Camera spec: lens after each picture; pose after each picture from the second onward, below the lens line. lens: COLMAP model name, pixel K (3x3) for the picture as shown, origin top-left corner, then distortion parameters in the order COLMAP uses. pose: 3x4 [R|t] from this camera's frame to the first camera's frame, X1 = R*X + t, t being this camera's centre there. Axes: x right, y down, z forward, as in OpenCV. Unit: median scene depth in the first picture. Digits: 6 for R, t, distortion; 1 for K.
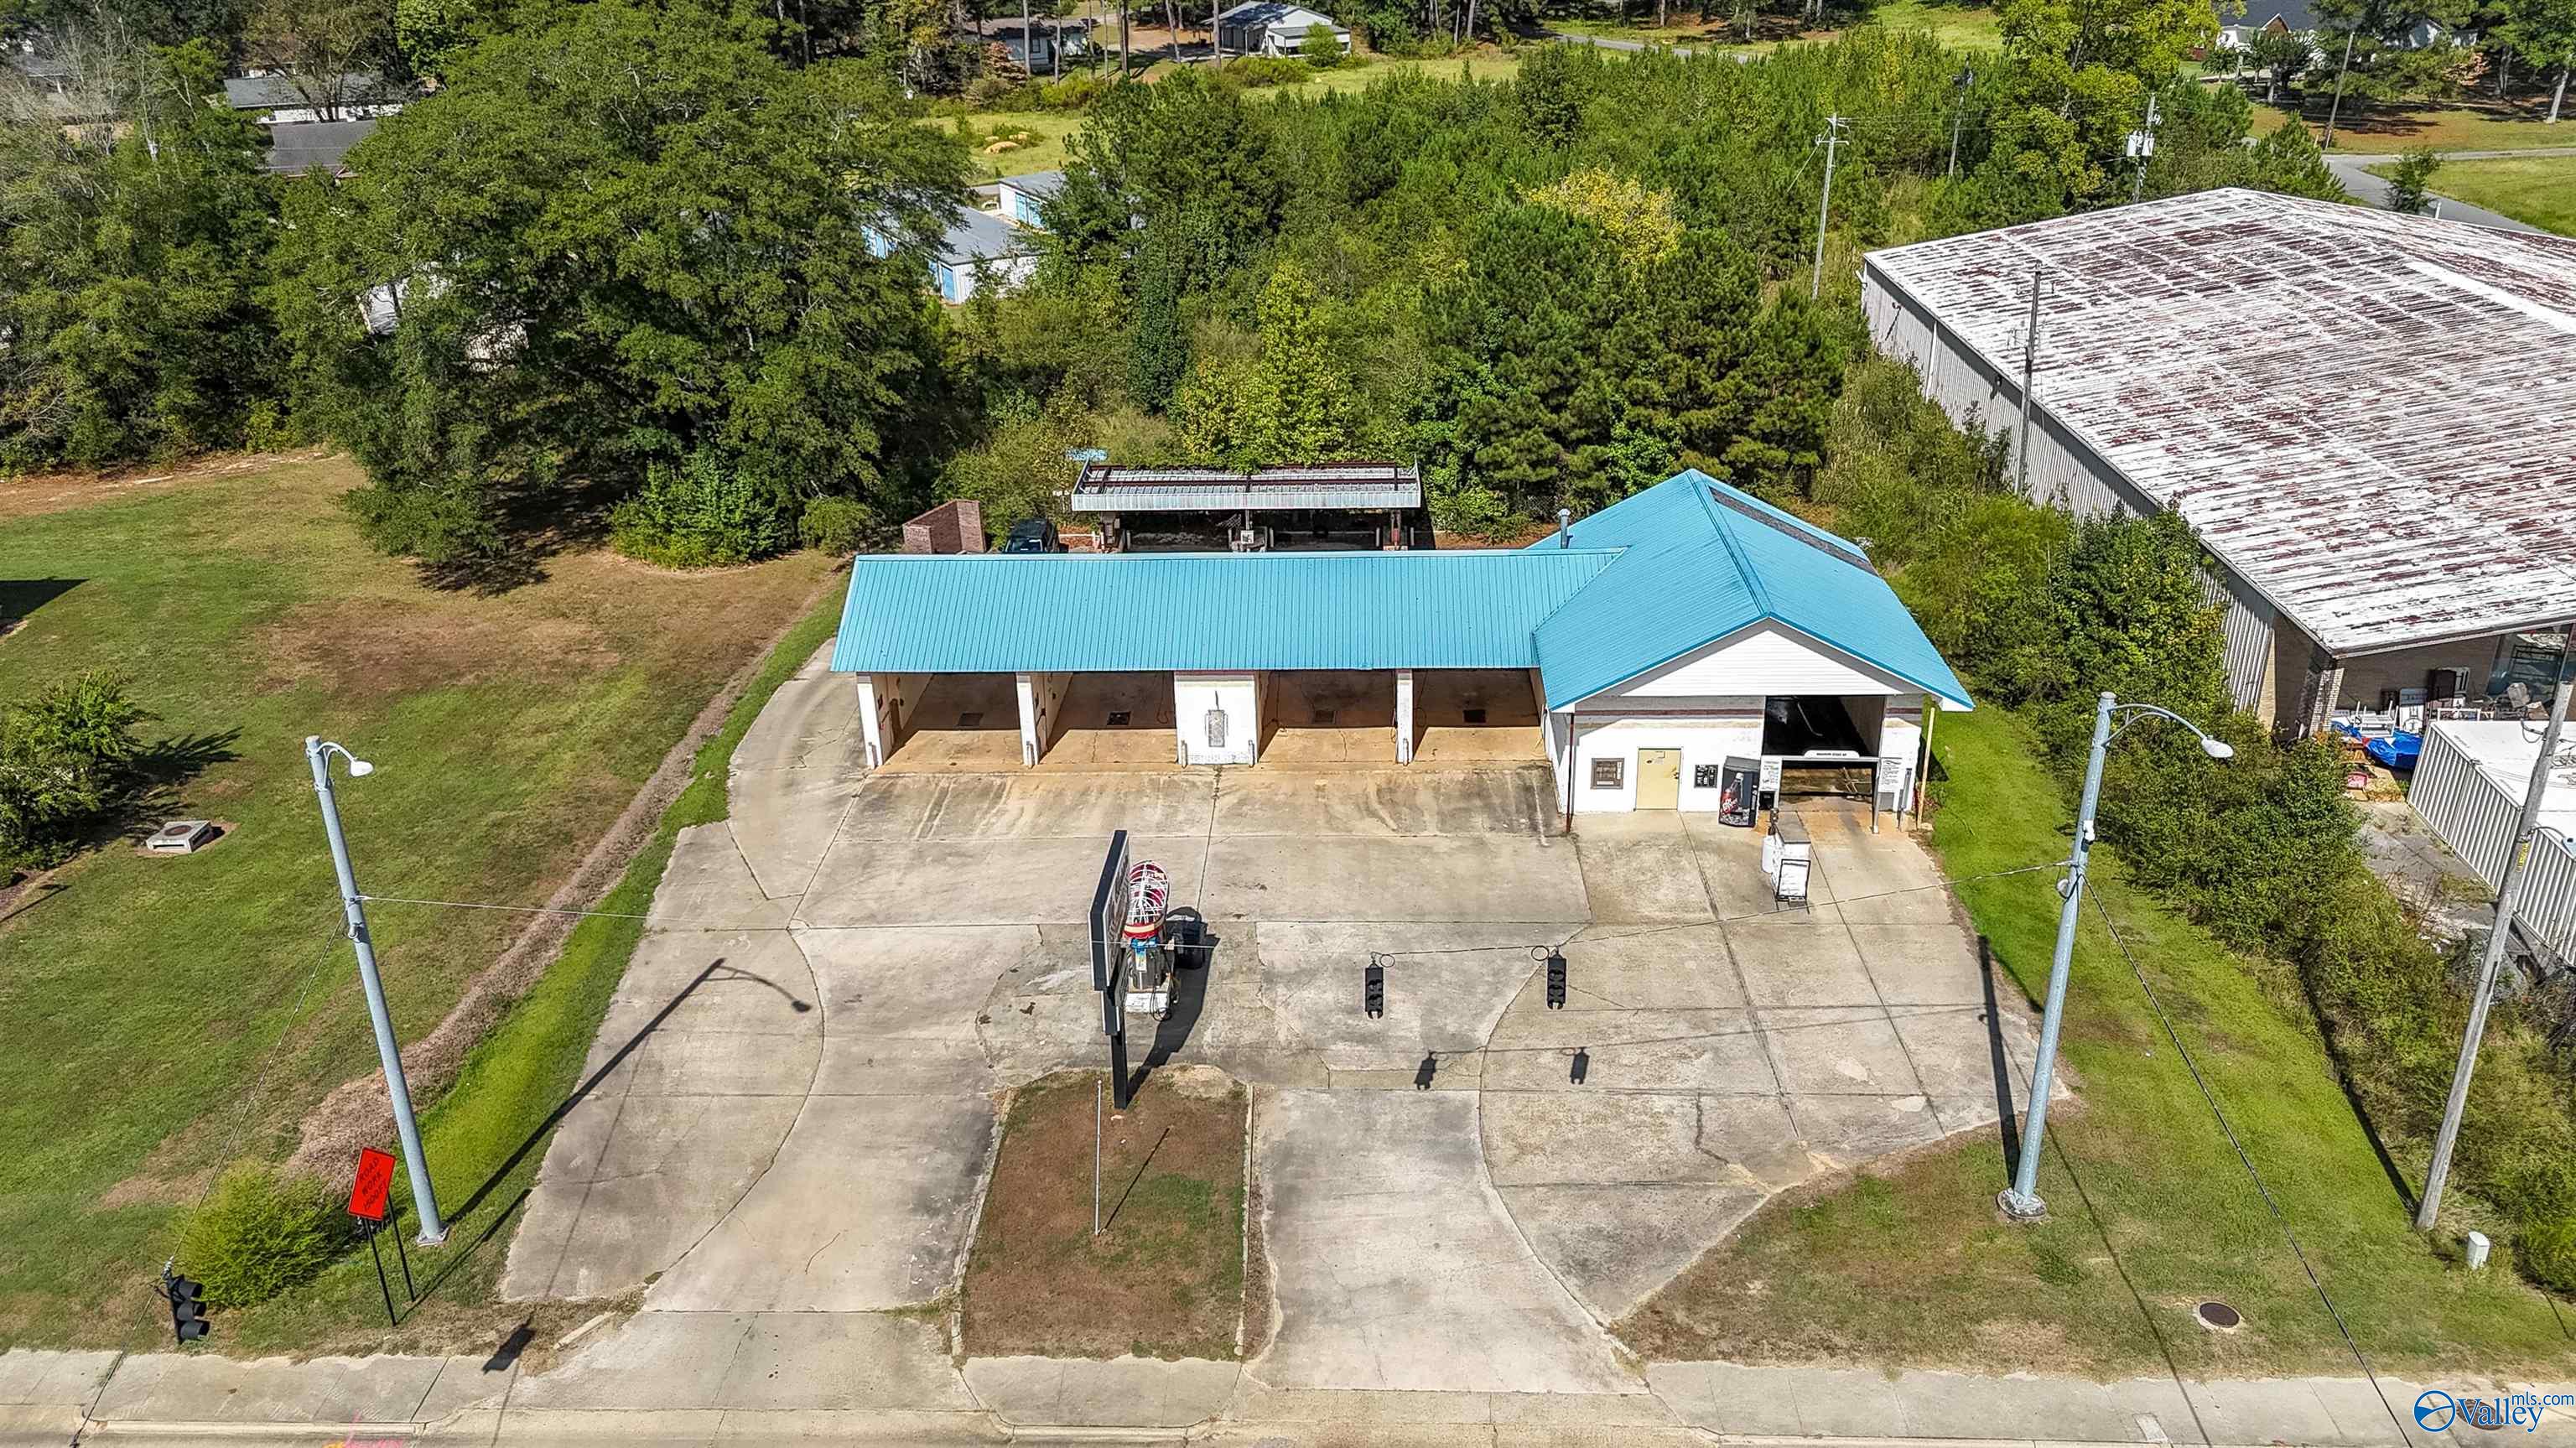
lens RADIAL K [[1905.4, 0, 1300.1], [0, 1905.4, 721.0], [0, 0, 1]] dist [0.053466, -0.044286]
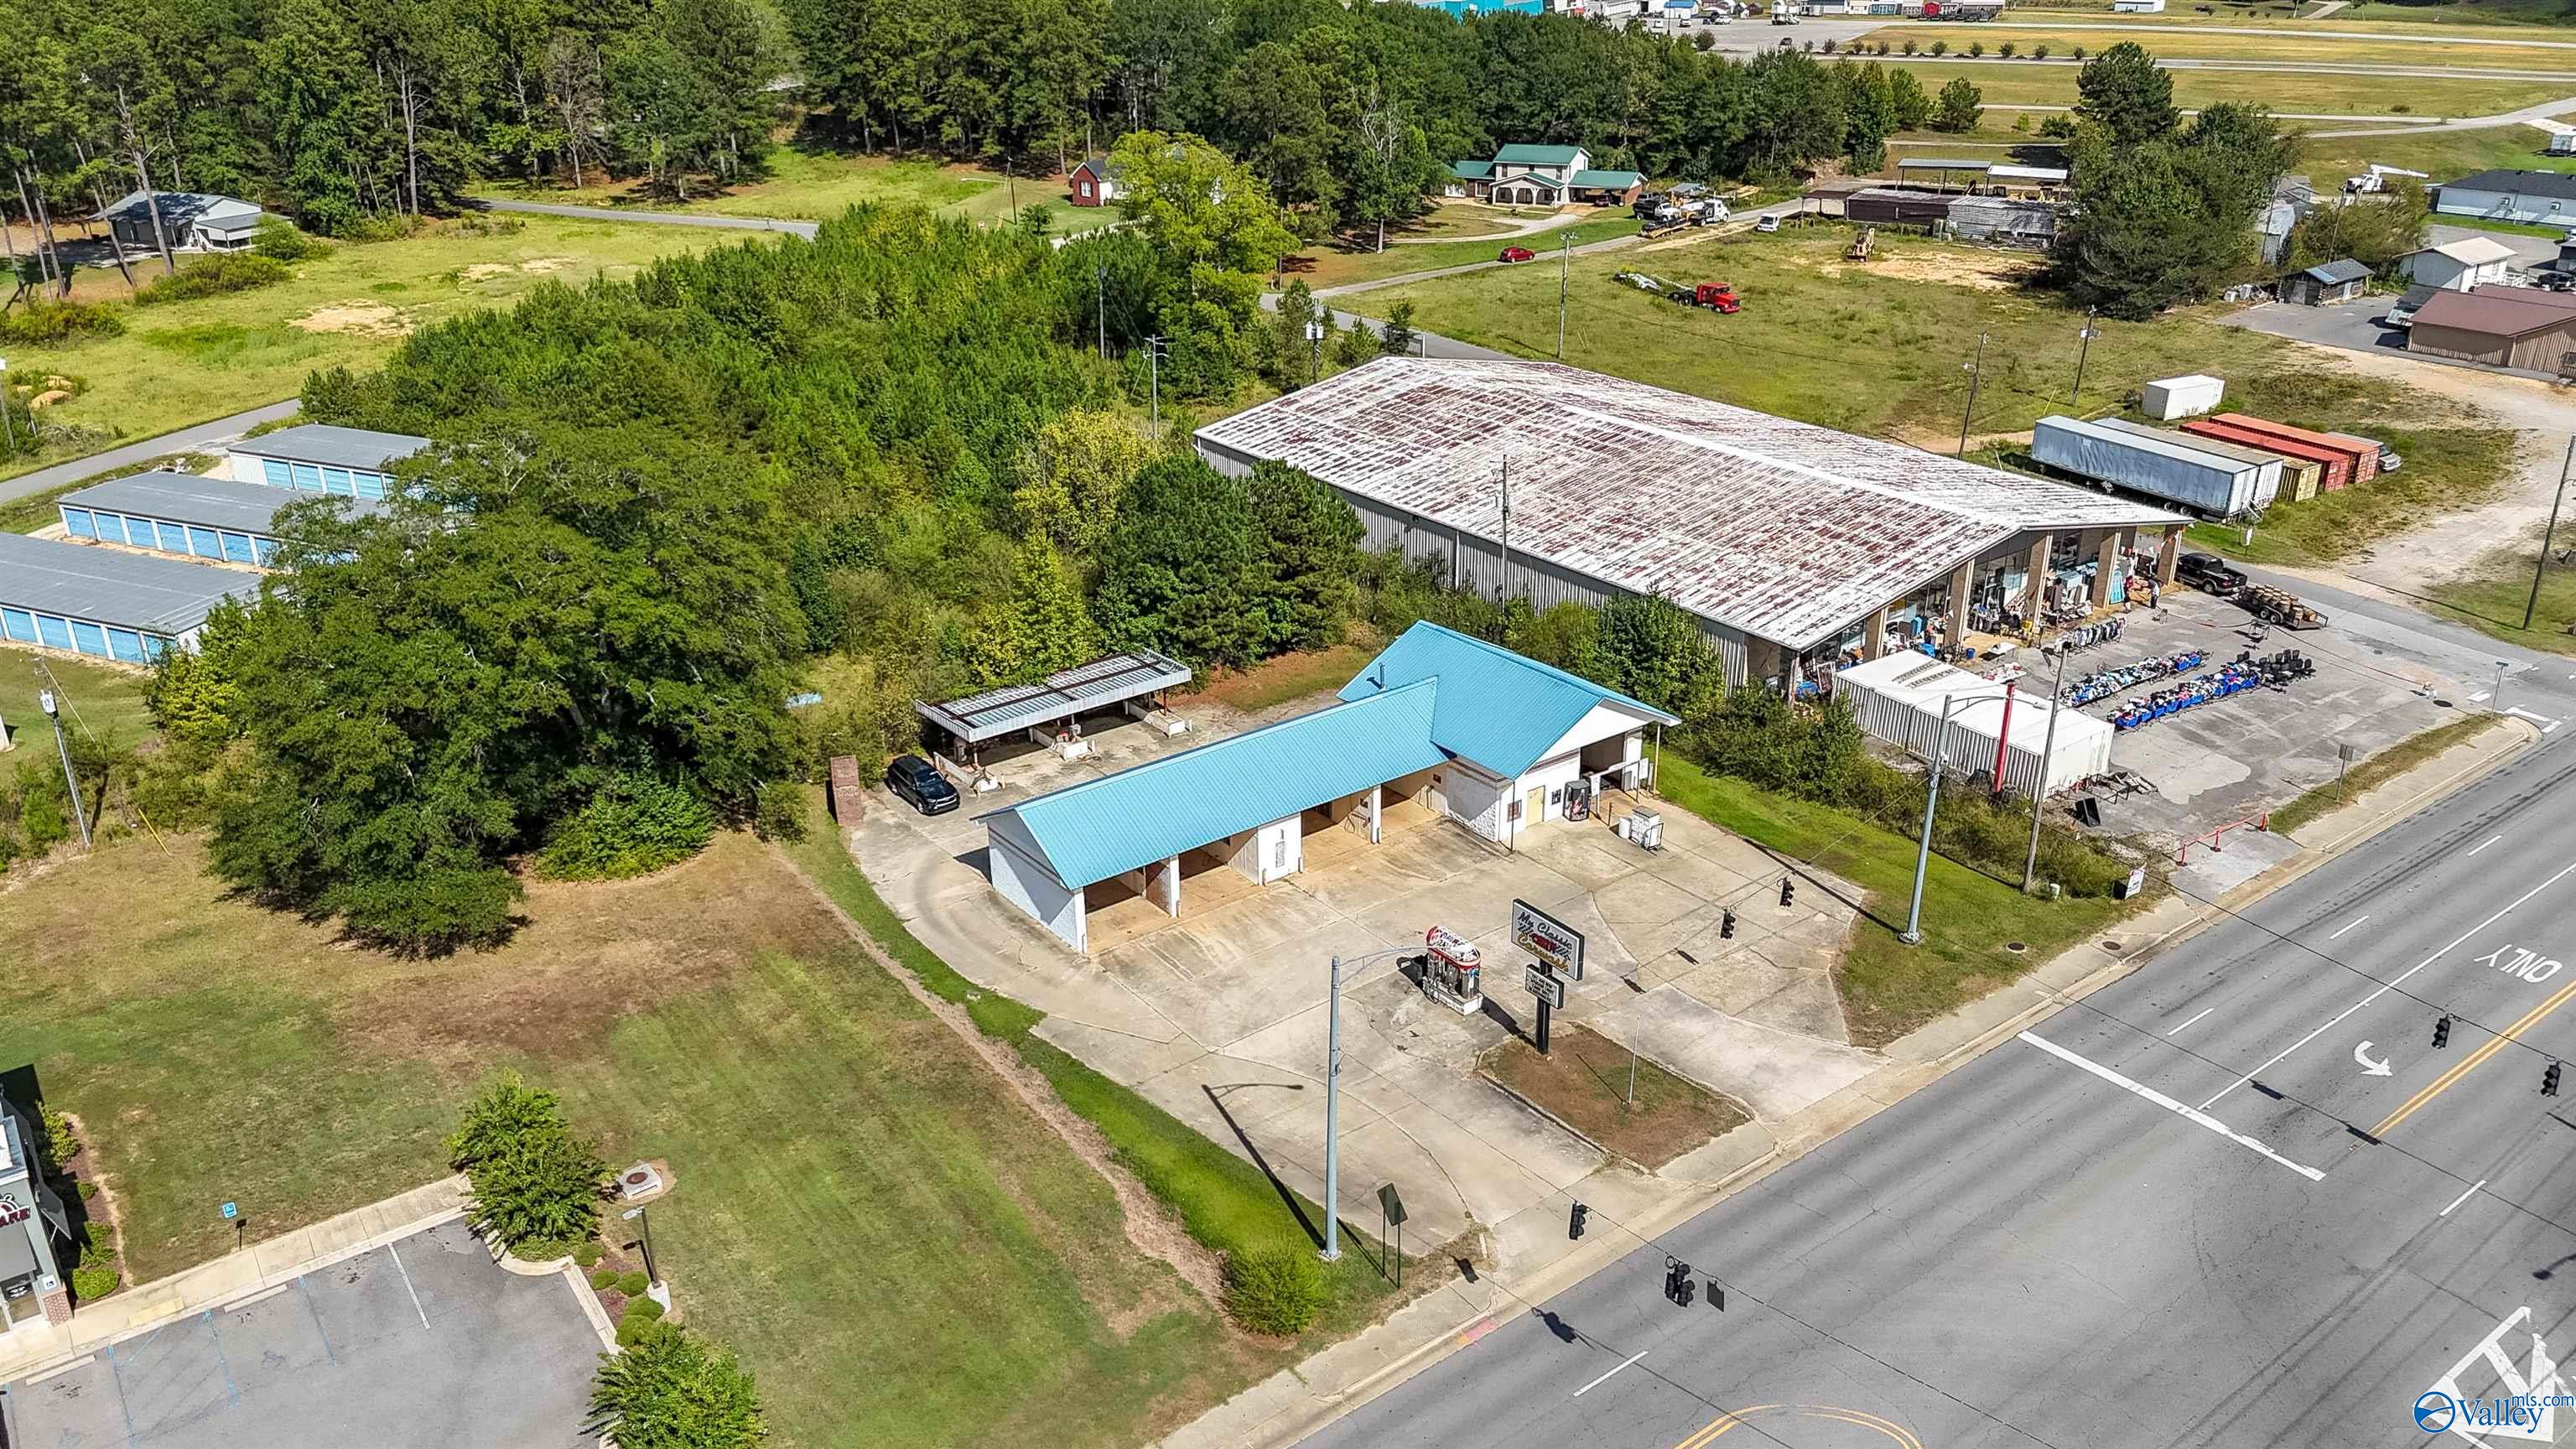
lens RADIAL K [[1905.5, 0, 1295.9], [0, 1905.5, 714.3], [0, 0, 1]] dist [0.053466, -0.044286]
pose [[0.772370, -0.233361, 0.590752, -0.890406], [0.250287, 0.966630, 0.054608, -0.180953], [-0.583782, 0.105680, 0.805003, -0.221996]]
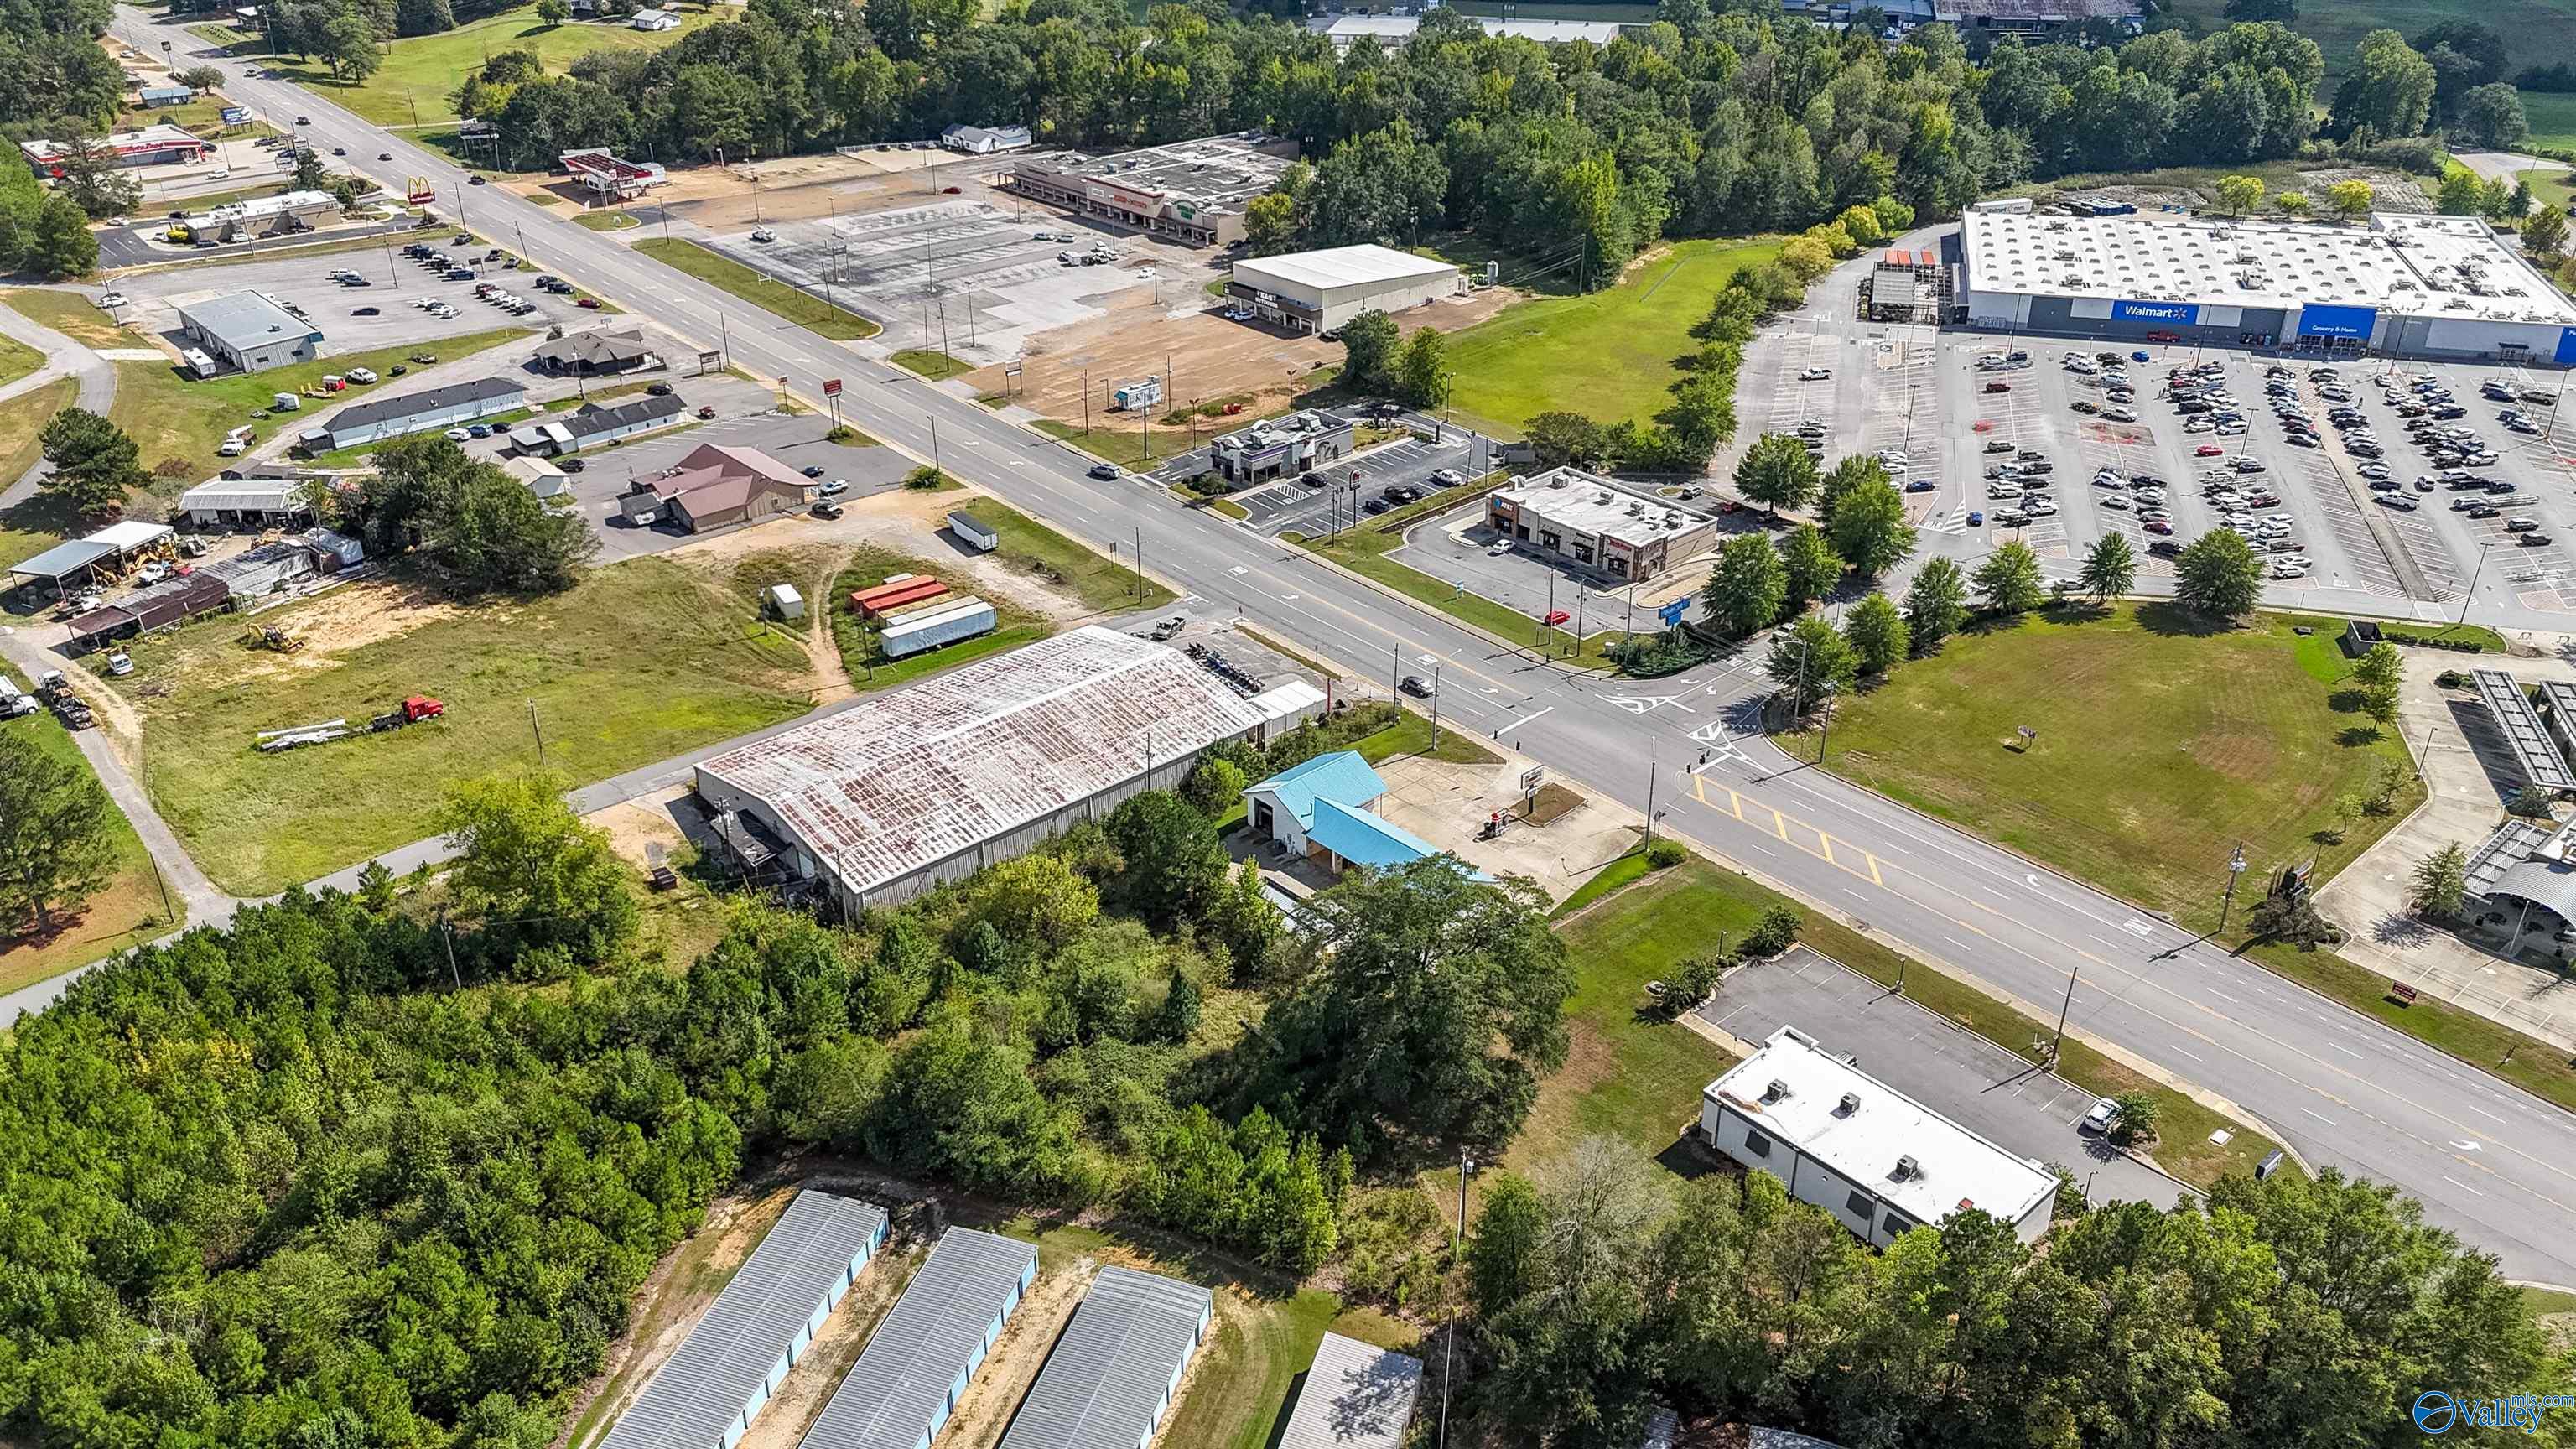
lens RADIAL K [[1905.5, 0, 1308.3], [0, 1905.5, 712.7], [0, 0, 1]] dist [0.053466, -0.044286]
pose [[-0.703812, -0.310179, 0.639091, -2.123277], [0.307621, 0.677840, 0.667759, -2.669814], [-0.640326, 0.666575, -0.381654, 2.328826]]
